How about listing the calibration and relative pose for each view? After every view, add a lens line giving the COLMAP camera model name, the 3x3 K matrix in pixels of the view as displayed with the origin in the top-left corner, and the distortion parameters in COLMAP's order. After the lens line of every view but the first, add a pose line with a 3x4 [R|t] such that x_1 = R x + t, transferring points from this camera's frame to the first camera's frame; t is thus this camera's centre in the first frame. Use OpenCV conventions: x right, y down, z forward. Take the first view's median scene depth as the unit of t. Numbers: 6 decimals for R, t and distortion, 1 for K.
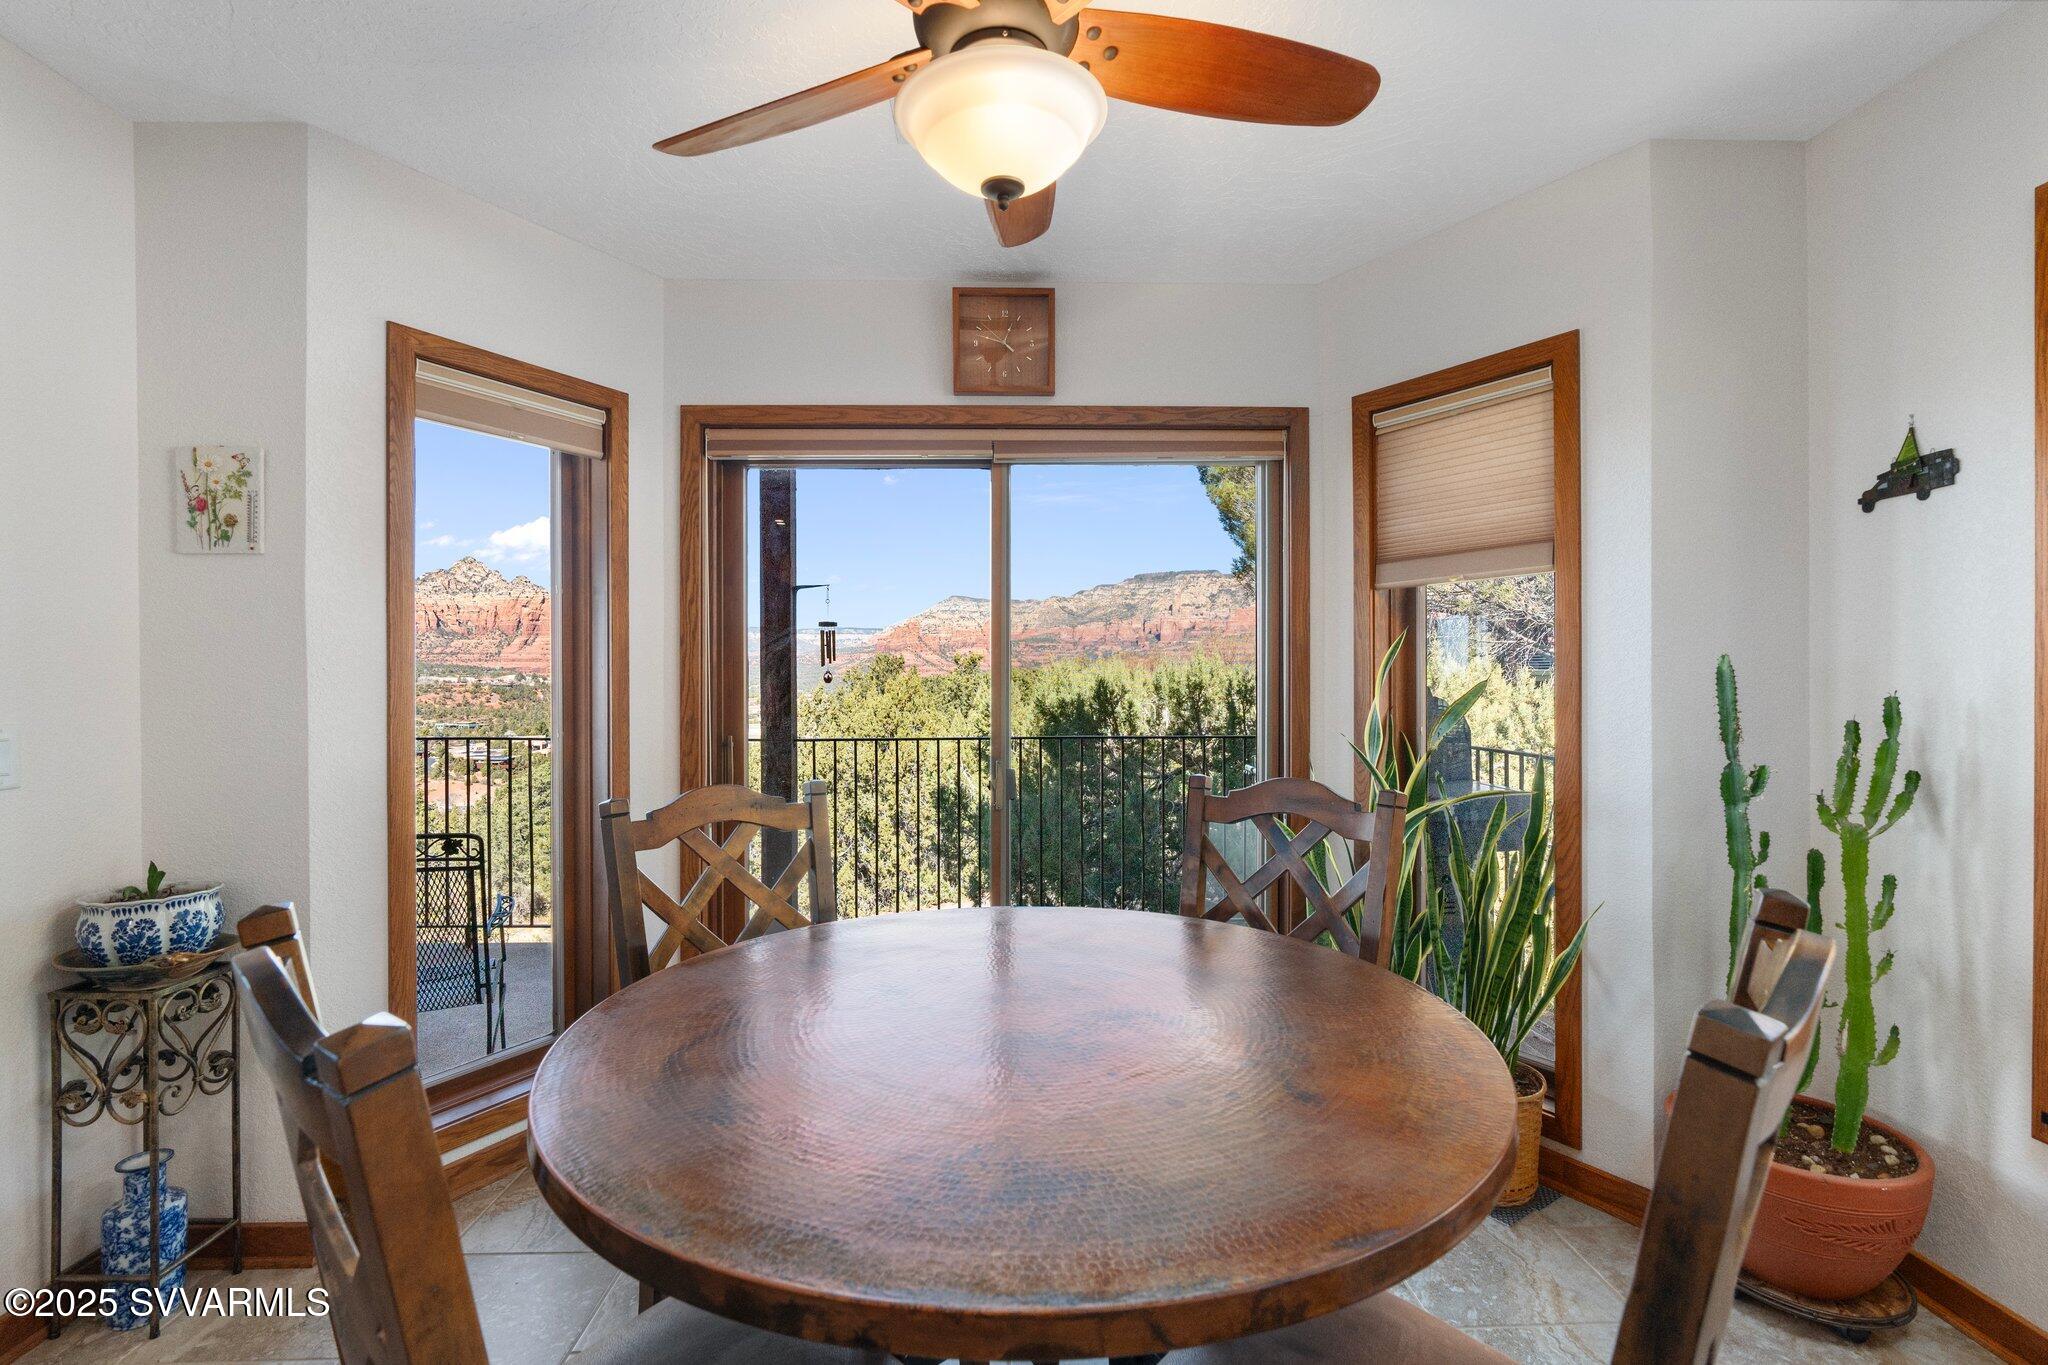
lens RADIAL K [[920.0, 0, 1018.0], [0, 920.0, 678.5], [0, 0, 1]] dist [-0.009320, 0.002342]
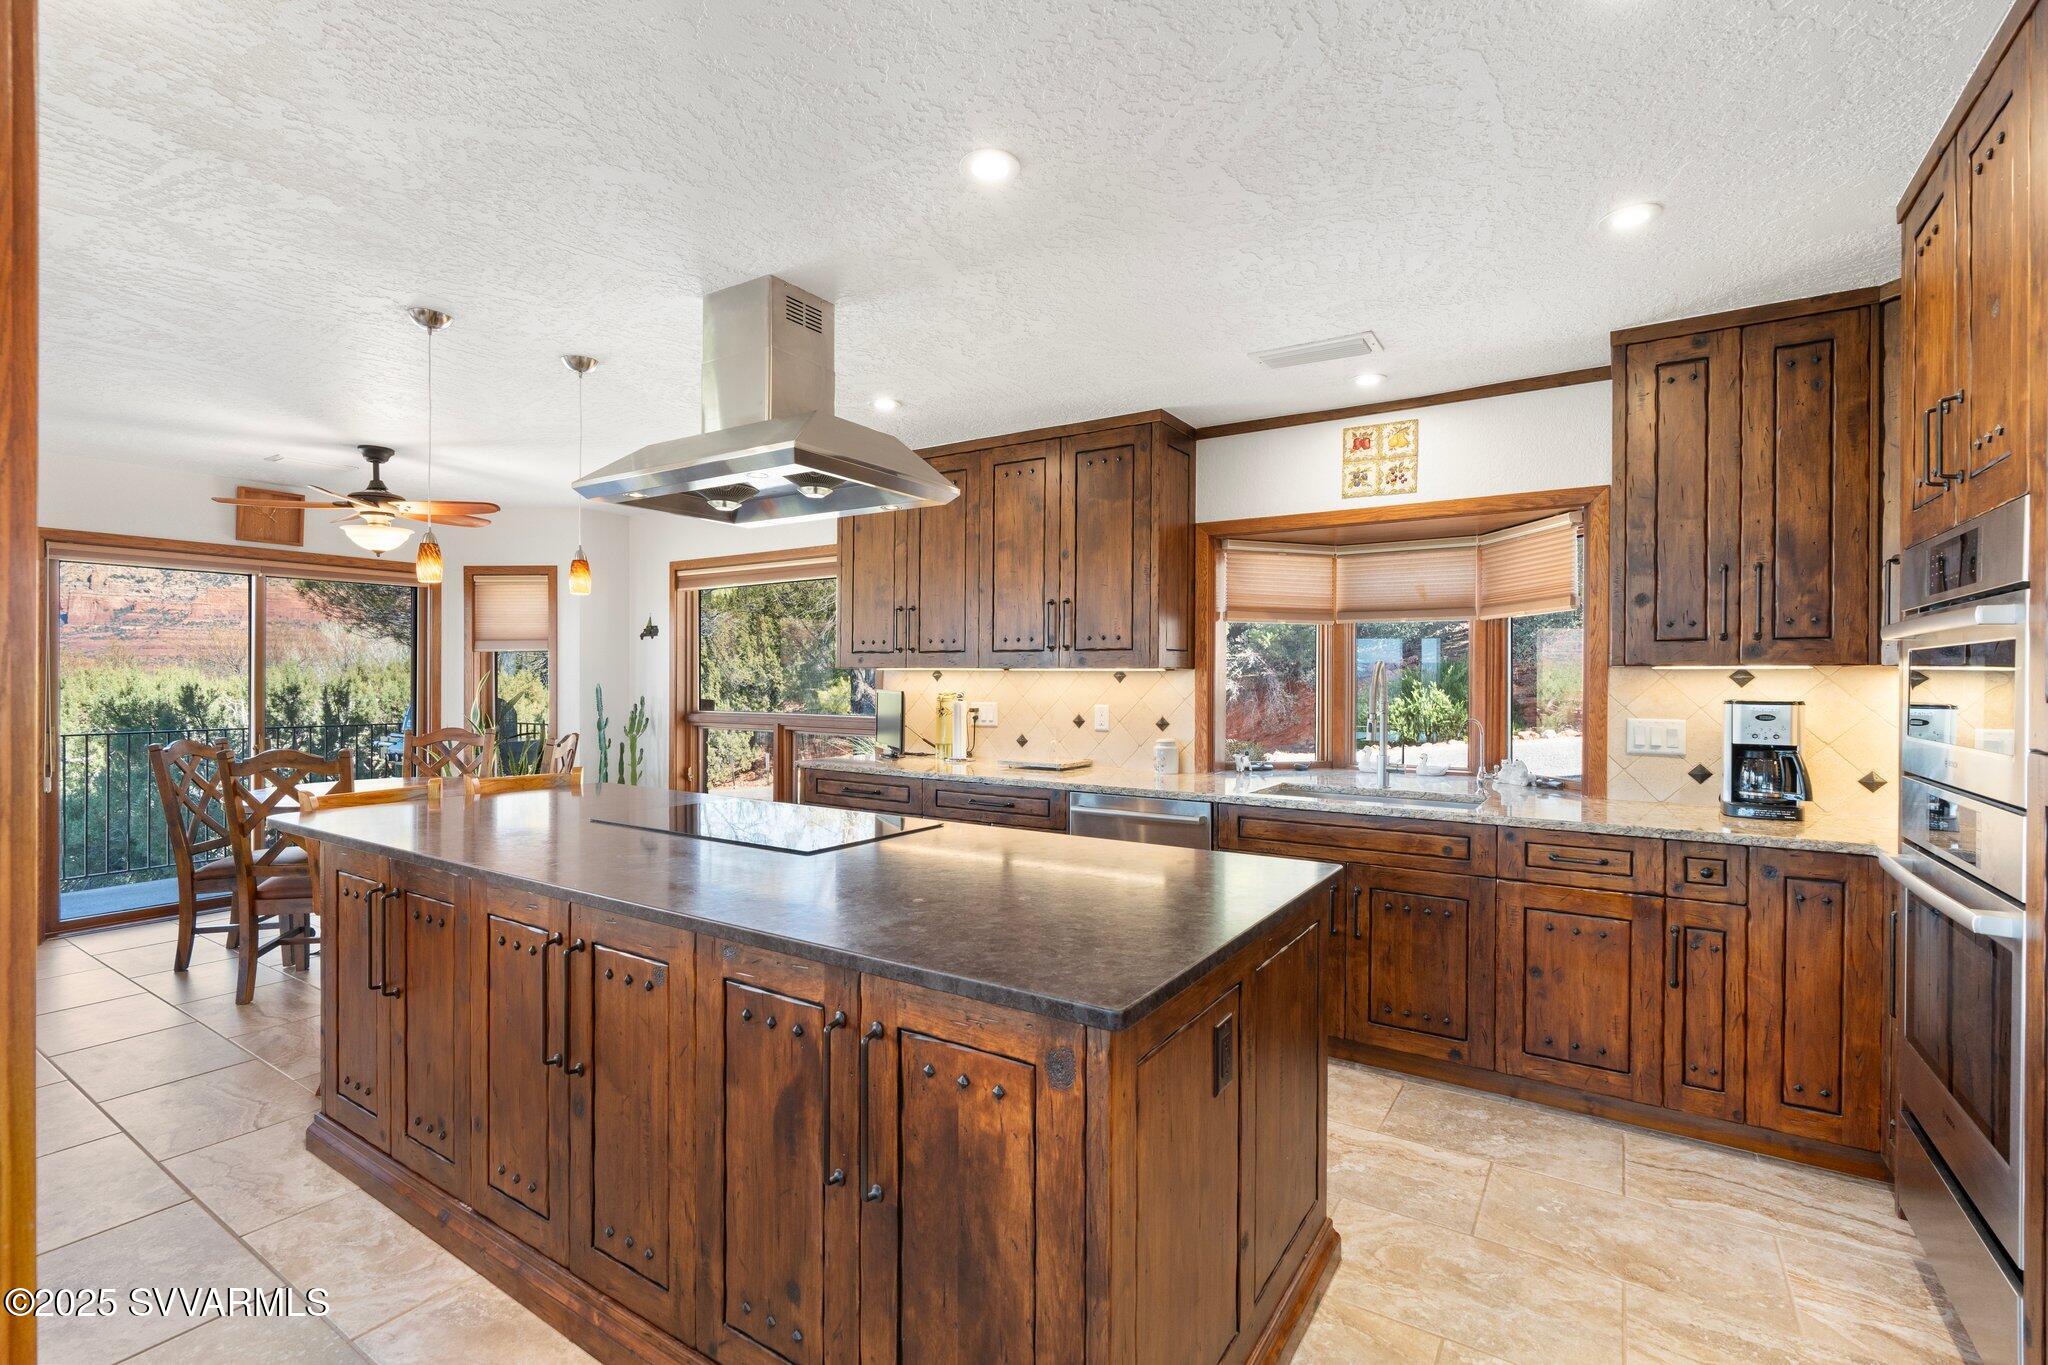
lens RADIAL K [[920.0, 0, 1012.3], [0, 920.0, 683.5], [0, 0, 1]] dist [-0.009320, 0.002342]
pose [[0.579095, -0.000271, 0.815260, -1.007121], [-0.004172, 0.999986, 0.003296, -0.043616], [-0.815250, -0.005310, 0.579085, -2.039146]]
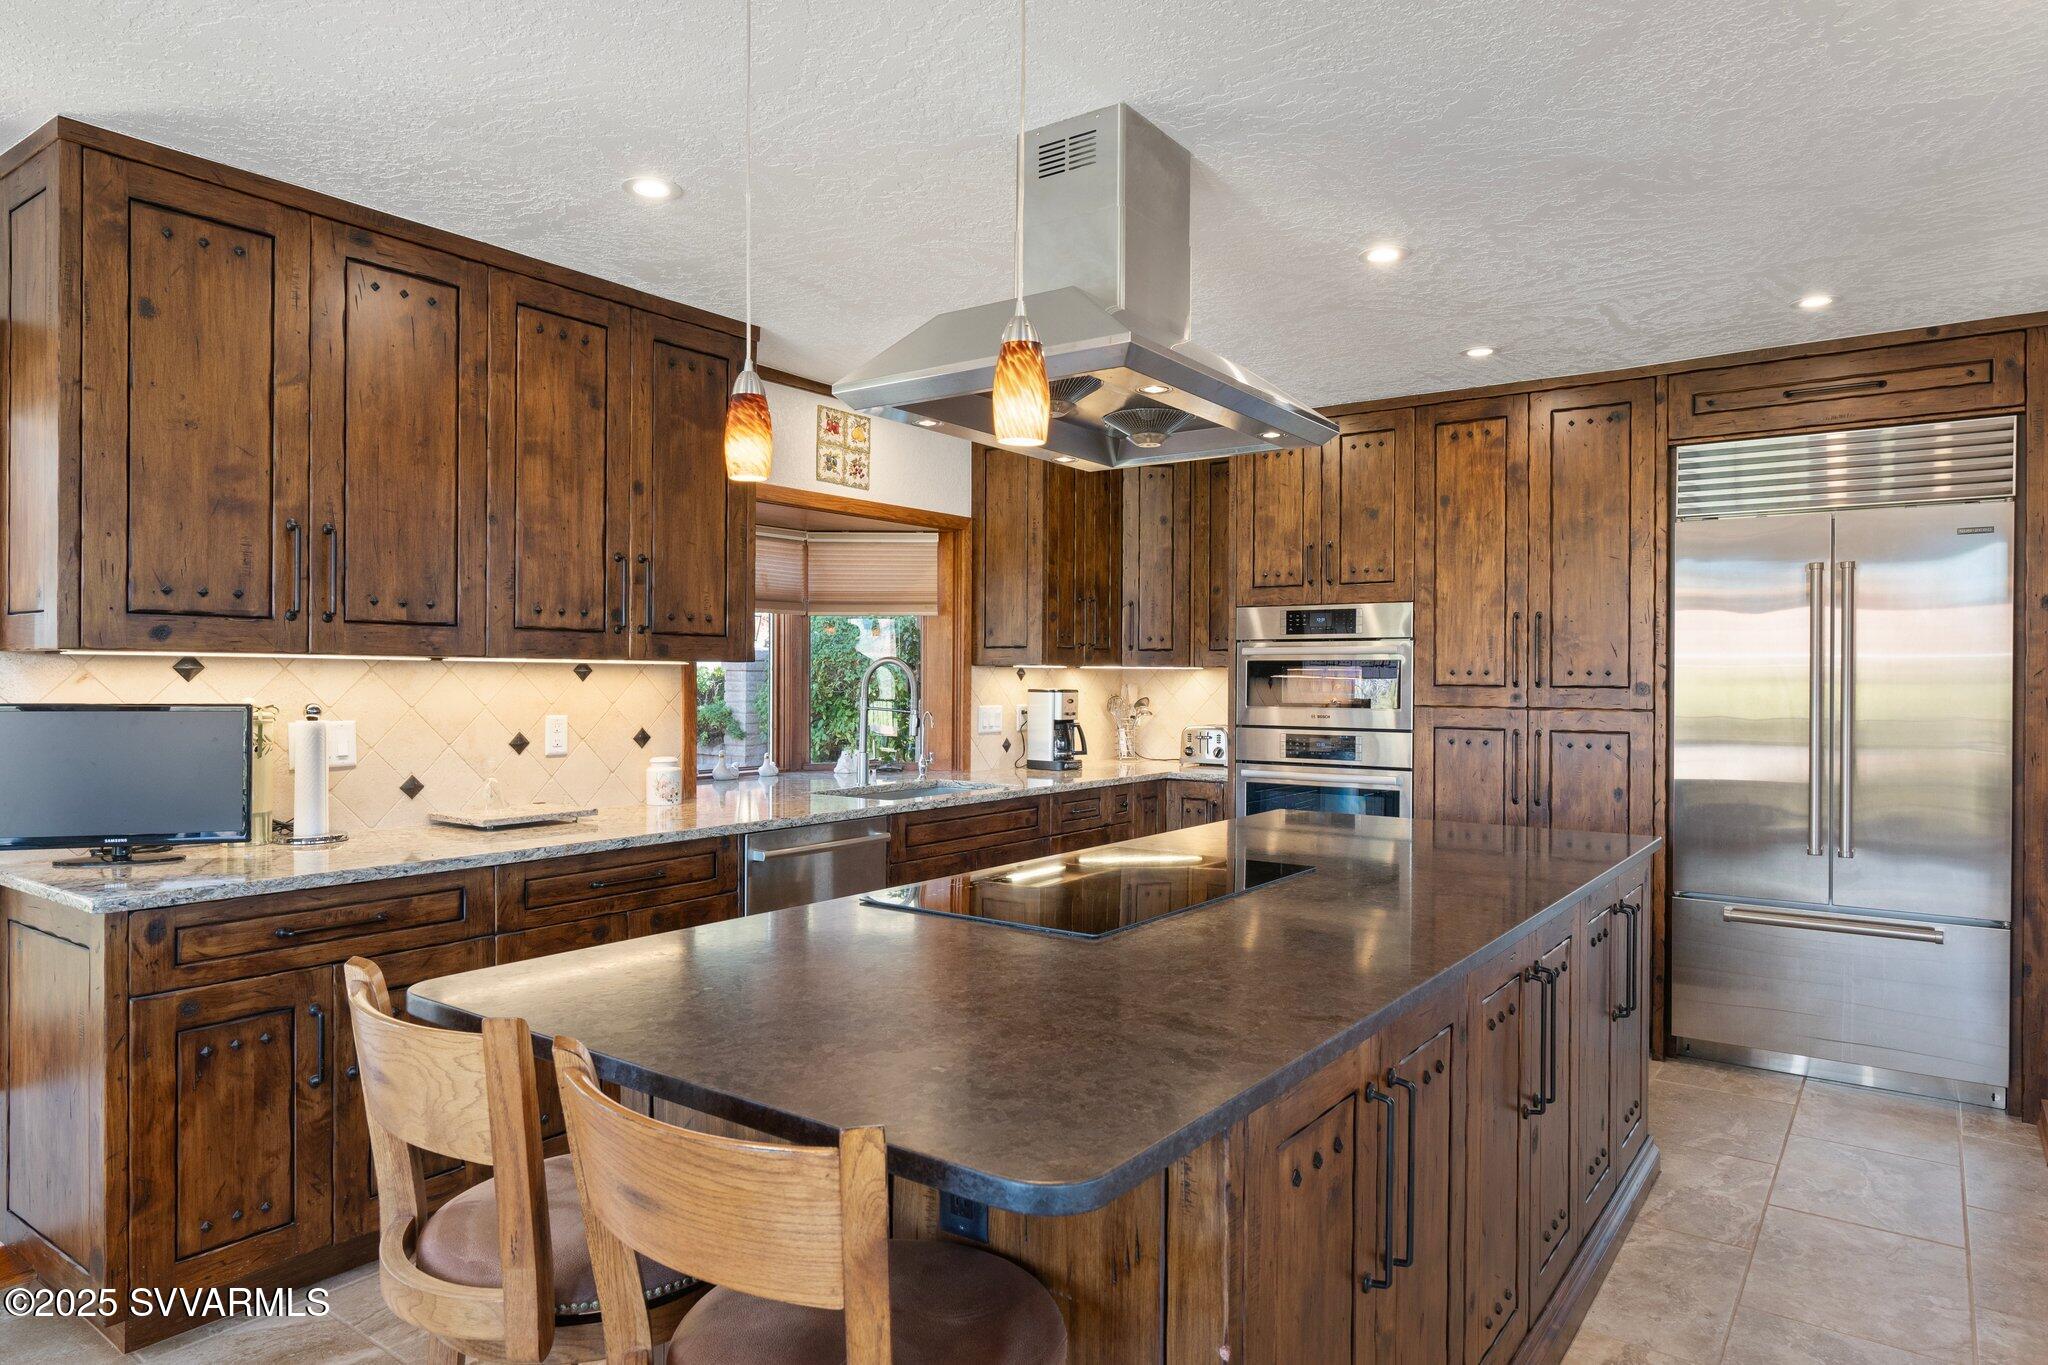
lens RADIAL K [[1244.5, 0, 1016.0], [0, 1244.5, 682.7], [0, 0, 1]] dist [-0.003009, 0.004269]
pose [[-0.785588, -0.005501, 0.618725, -0.828894], [-0.001986, 0.999978, 0.006368, -0.051316], [-0.618746, 0.003774, -0.785582, 0.242866]]
